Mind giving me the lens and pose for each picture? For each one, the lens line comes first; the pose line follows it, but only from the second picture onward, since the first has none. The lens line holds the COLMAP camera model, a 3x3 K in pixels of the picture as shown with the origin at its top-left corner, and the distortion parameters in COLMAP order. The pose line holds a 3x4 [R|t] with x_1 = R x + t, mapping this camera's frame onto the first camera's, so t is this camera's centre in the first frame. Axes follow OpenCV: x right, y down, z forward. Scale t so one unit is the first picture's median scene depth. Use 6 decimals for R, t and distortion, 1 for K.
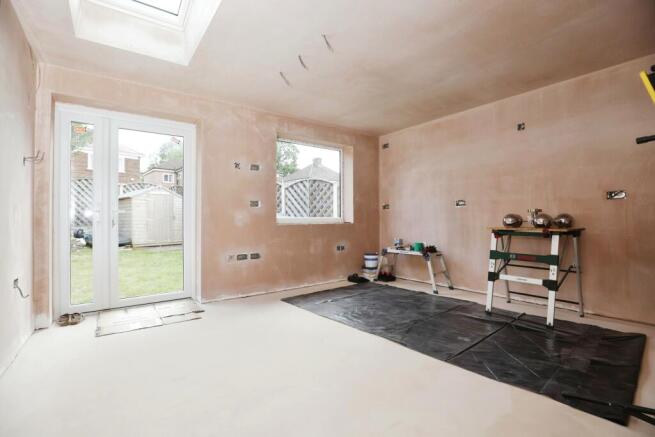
lens RADIAL K [[302.9, 0, 333.0], [0, 302.9, 220.8], [0, 0, 1]] dist [-0.027906, 0.000341]
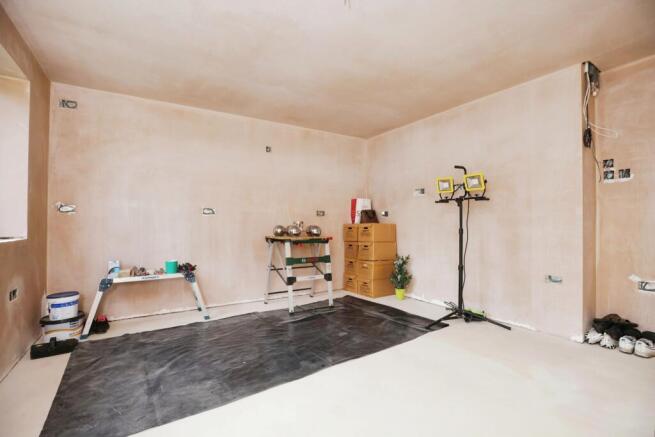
lens RADIAL K [[302.9, 0, 333.0], [0, 302.9, 220.8], [0, 0, 1]] dist [-0.027906, 0.000341]
pose [[0.076808, 0.011235, 0.996983, -0.540589], [-0.000947, 0.999937, -0.011196, -0.025031], [-0.997045, -0.000084, 0.076813, 0.687683]]
